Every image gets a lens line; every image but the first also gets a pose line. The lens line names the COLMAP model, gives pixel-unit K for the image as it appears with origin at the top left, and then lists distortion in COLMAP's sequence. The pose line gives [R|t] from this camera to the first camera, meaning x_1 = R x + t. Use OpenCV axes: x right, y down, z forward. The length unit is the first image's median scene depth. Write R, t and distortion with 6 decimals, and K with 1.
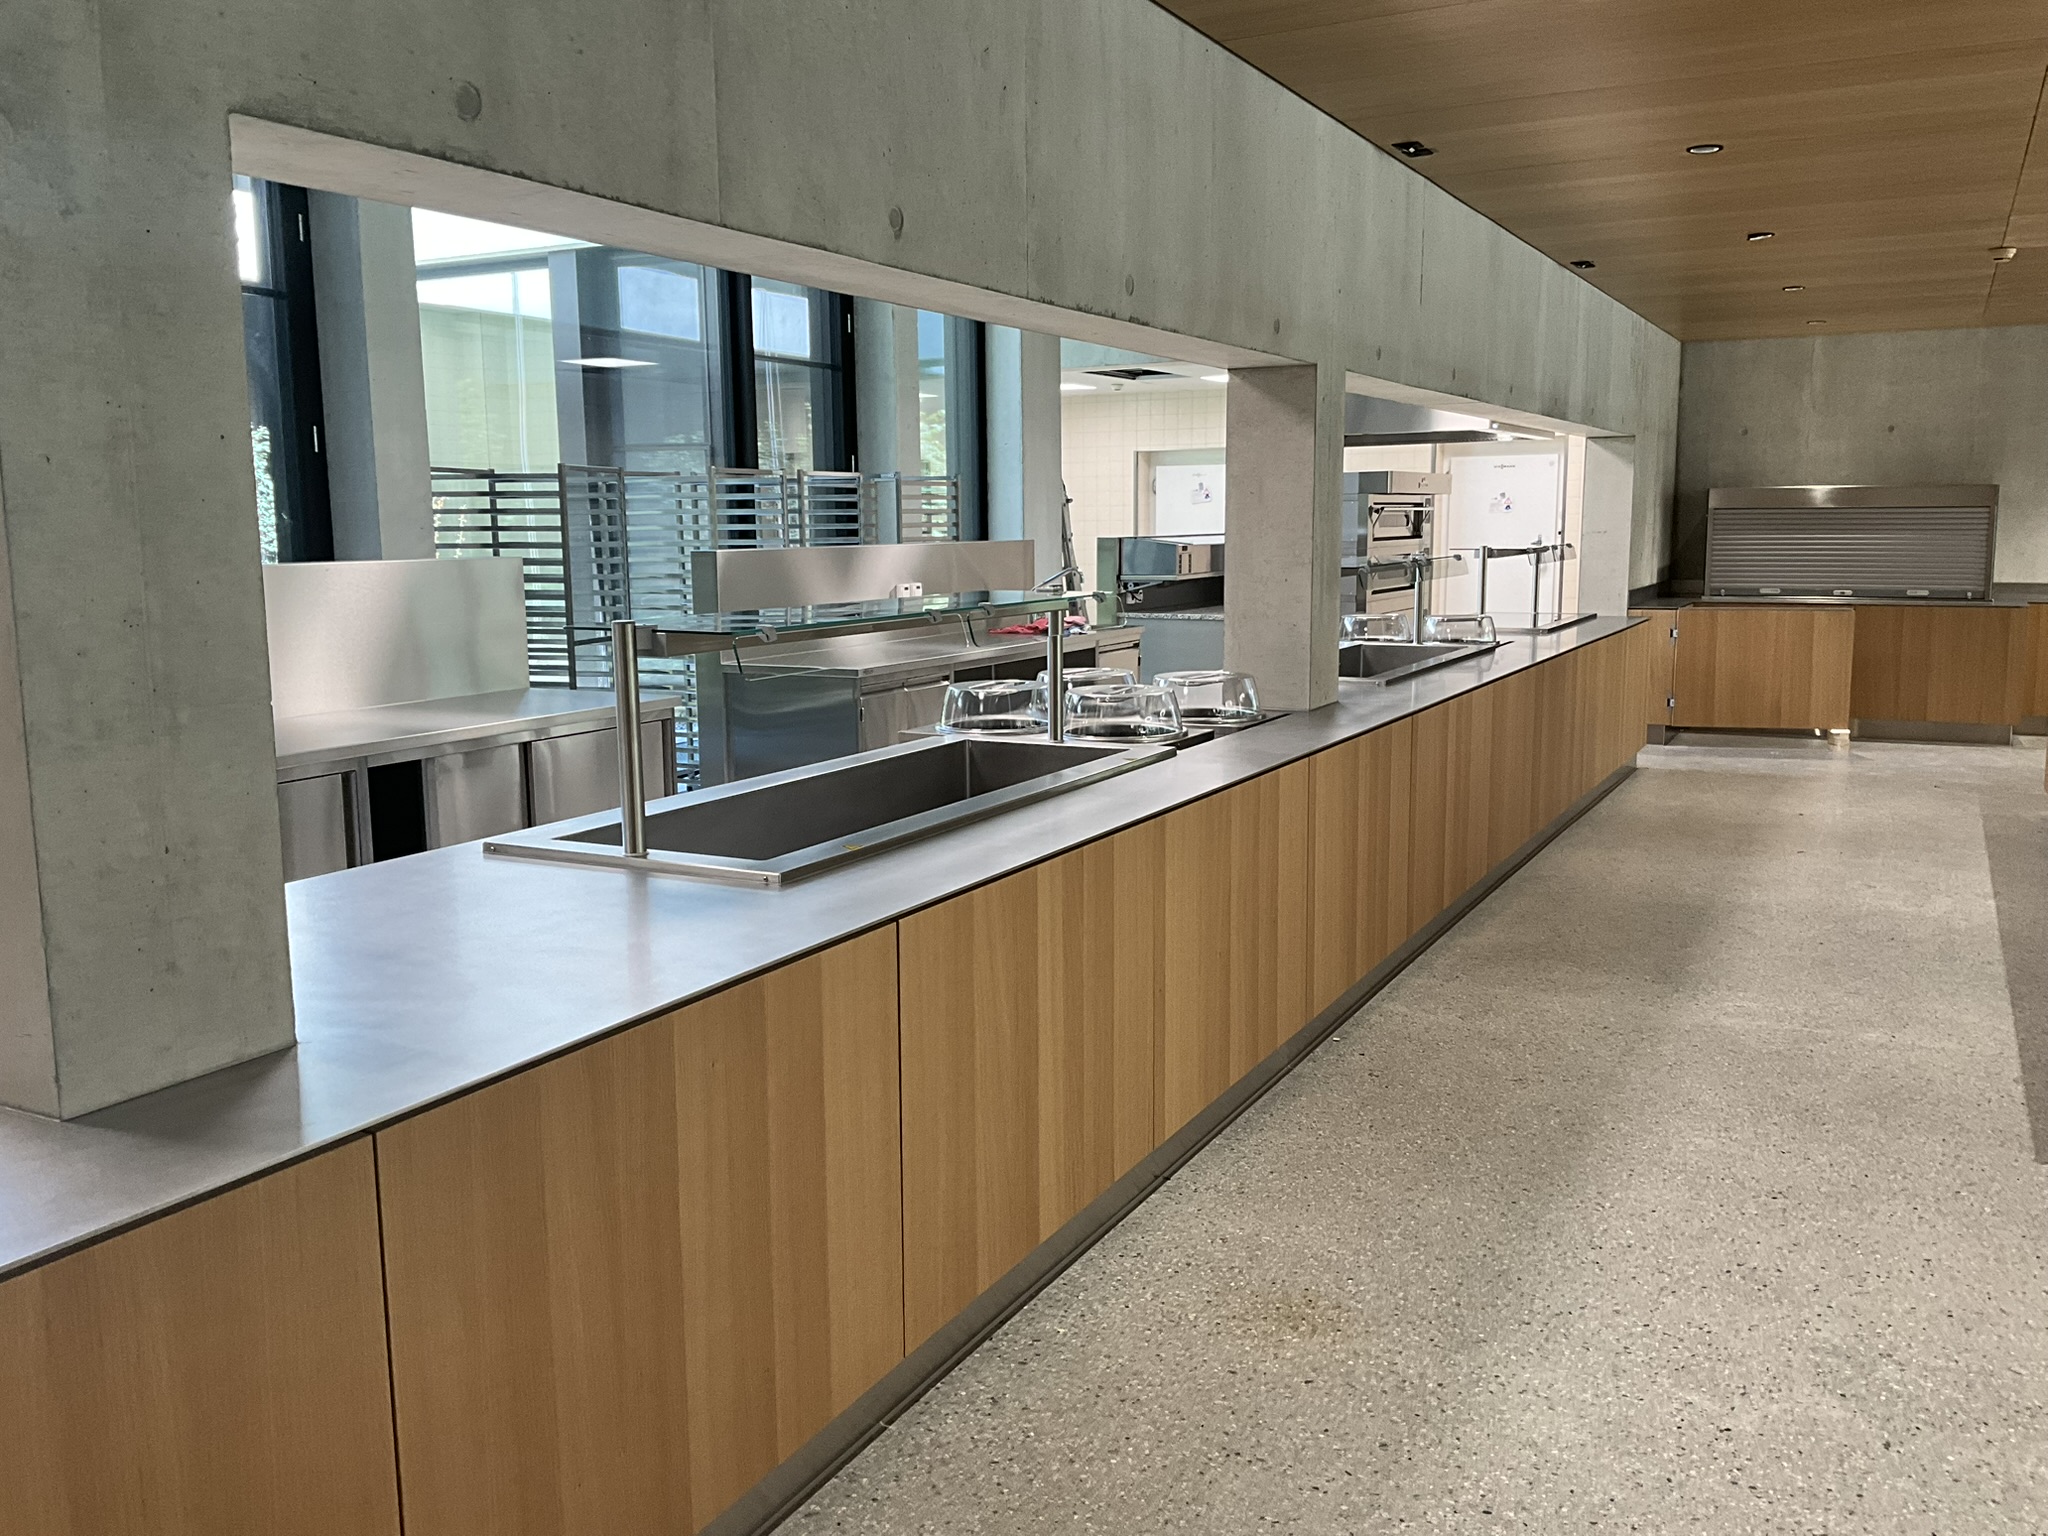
lens RADIAL K [[1715.5, 0, 1018.3], [0, 1715.5, 778.5], [0, 0, 1]] dist [0.096420, -0.170474]
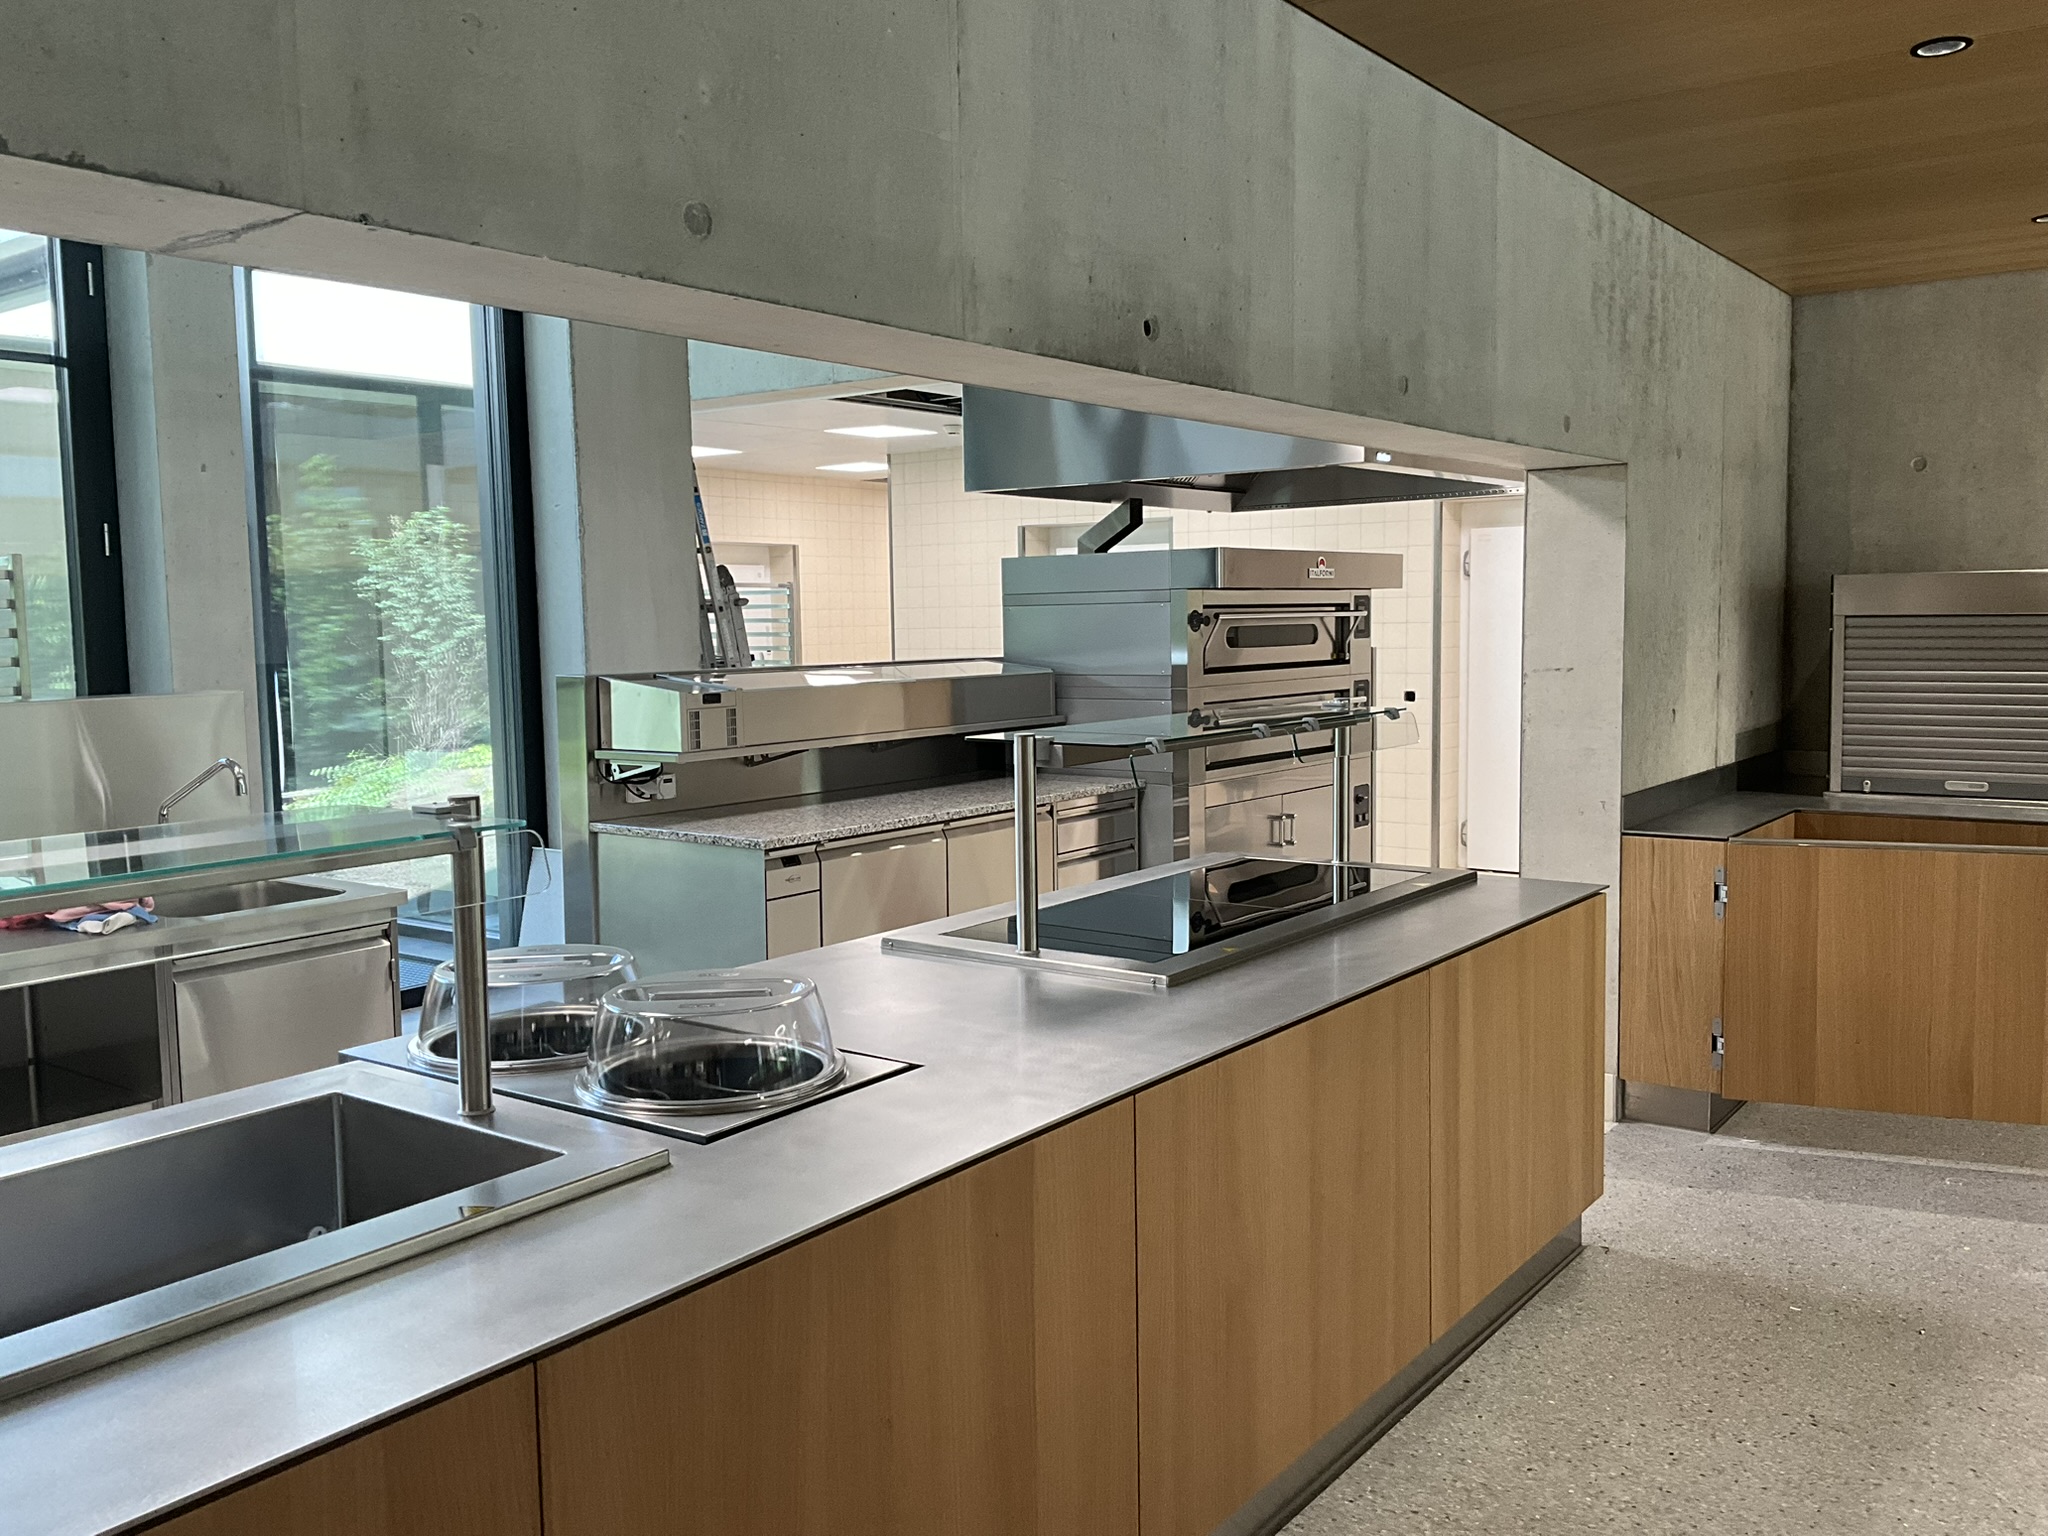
lens RADIAL K [[1715.5, 0, 1037.3], [0, 1715.5, 760.9], [0, 0, 1]] dist [0.096420, -0.170474]
pose [[0.987886, 0.008394, -0.154952, 0.240068], [-0.017691, 0.998118, -0.058721, -0.078474], [0.154168, 0.060751, 0.986175, 0.461690]]
